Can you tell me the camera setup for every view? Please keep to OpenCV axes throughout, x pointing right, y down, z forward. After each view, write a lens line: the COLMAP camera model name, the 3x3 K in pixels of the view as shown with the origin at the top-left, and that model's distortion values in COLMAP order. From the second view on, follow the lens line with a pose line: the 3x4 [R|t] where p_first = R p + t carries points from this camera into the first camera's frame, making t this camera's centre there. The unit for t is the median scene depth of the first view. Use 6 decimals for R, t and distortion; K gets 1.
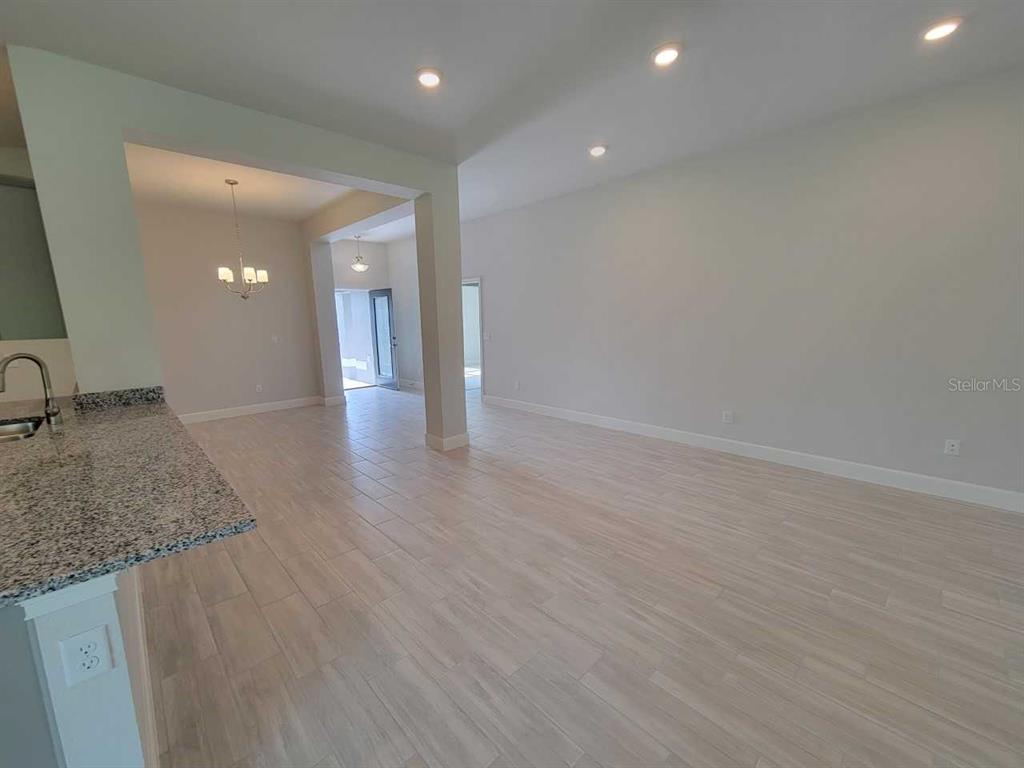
lens RADIAL K [[418.3, 0, 507.0], [0, 418.3, 389.9], [0, 0, 1]] dist [-0.001173, 0.000314]
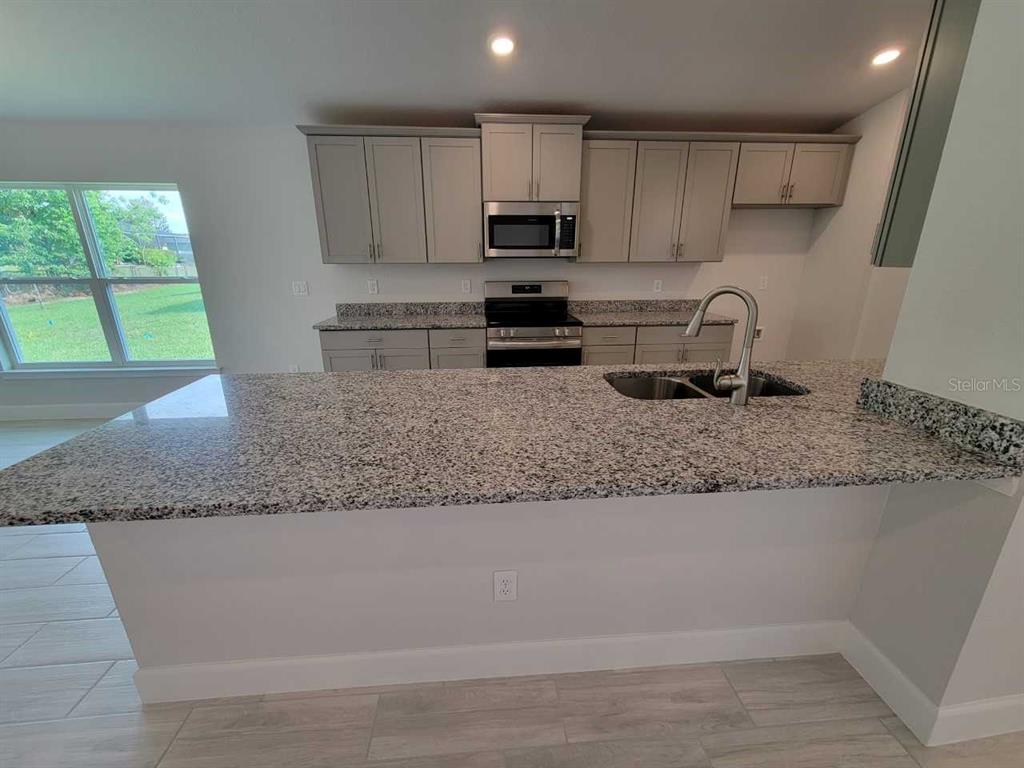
lens RADIAL K [[418.3, 0, 509.7], [0, 418.3, 389.1], [0, 0, 1]] dist [-0.001173, 0.000314]
pose [[-0.626871, 0.252738, -0.736991, -0.187863], [-0.119370, 0.903601, 0.411408, -0.075249], [0.769924, 0.345874, -0.536272, 0.504191]]
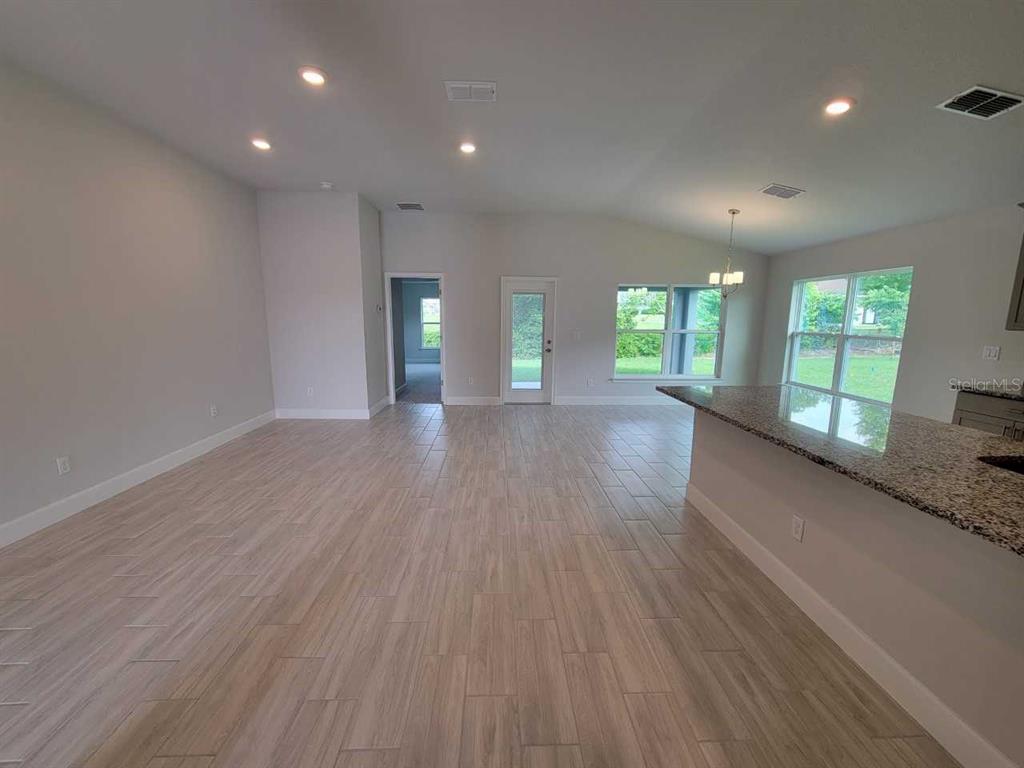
lens RADIAL K [[418.3, 0, 508.3], [0, 418.3, 390.3], [0, 0, 1]] dist [-0.001173, 0.000314]
pose [[-0.746711, -0.100292, 0.657544, -0.410947], [0.121929, 0.951177, 0.283542, -0.141789], [-0.653877, 0.291897, -0.698026, 0.867789]]
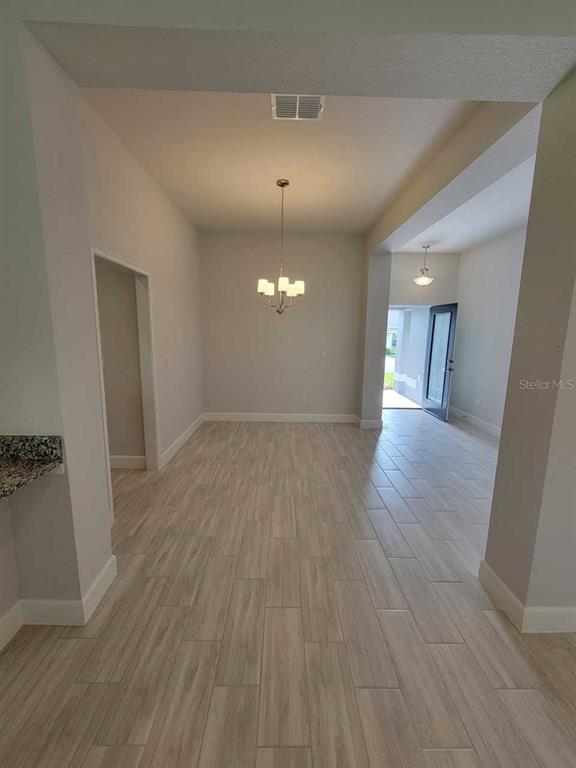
lens RADIAL K [[313.7, 0, 284.2], [0, 313.7, 382.5], [0, 0, 1]] dist [-0.001173, 0.000314]
pose [[0.728692, 0.139205, -0.670545, -0.142049], [-0.147856, 0.988010, 0.044433, -0.102115], [0.668690, 0.066766, 0.740537, 0.517645]]
